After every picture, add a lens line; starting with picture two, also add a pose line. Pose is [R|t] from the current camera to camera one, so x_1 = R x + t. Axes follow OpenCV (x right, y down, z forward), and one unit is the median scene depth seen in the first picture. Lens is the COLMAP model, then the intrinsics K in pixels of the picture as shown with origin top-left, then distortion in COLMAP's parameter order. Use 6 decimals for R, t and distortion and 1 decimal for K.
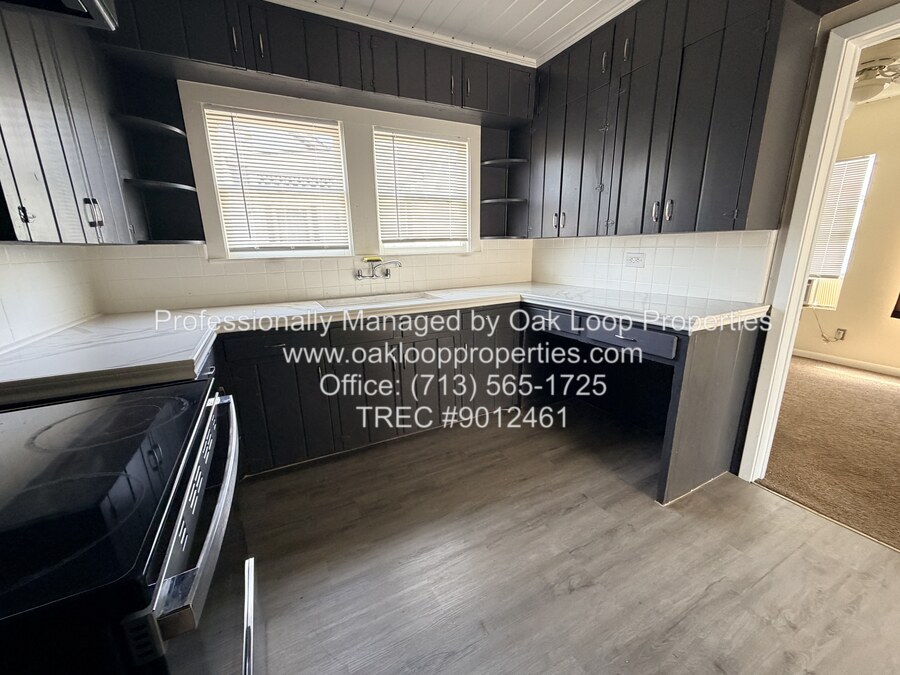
lens RADIAL K [[360.2, 0, 448.3], [0, 360.2, 336.8], [0, 0, 1]] dist [0.002229, -0.000129]
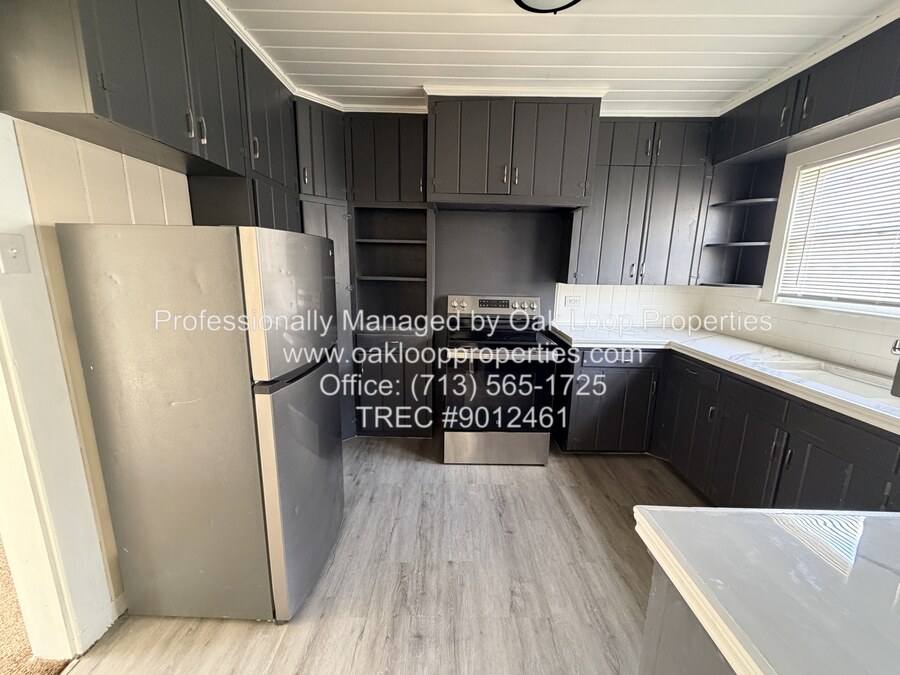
lens RADIAL K [[360.2, 0, 447.6], [0, 360.2, 338.3], [0, 0, 1]] dist [0.002229, -0.000129]
pose [[-0.466915, 0.184589, -0.864822, 0.761407], [-0.223516, 0.921580, 0.317380, -0.227189], [0.855588, 0.341491, -0.389041, 0.579101]]
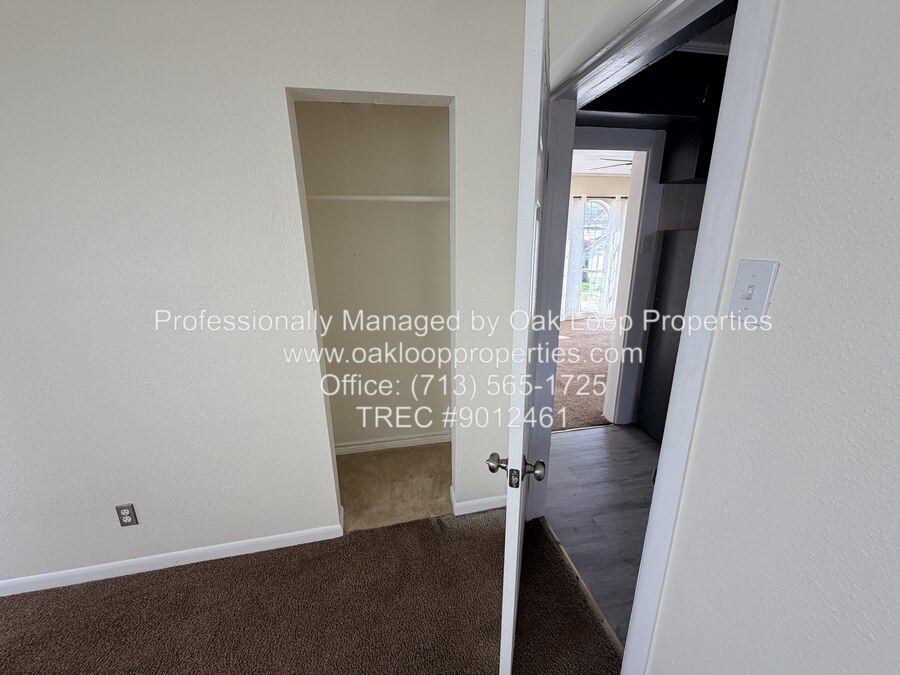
lens RADIAL K [[360.2, 0, 452.0], [0, 360.2, 339.6], [0, 0, 1]] dist [0.002229, -0.000129]
pose [[-0.959967, -0.052304, 0.275188, 0.848737], [0.095801, 0.861867, 0.498004, -0.400763], [-0.263223, 0.504430, -0.822353, 1.073099]]
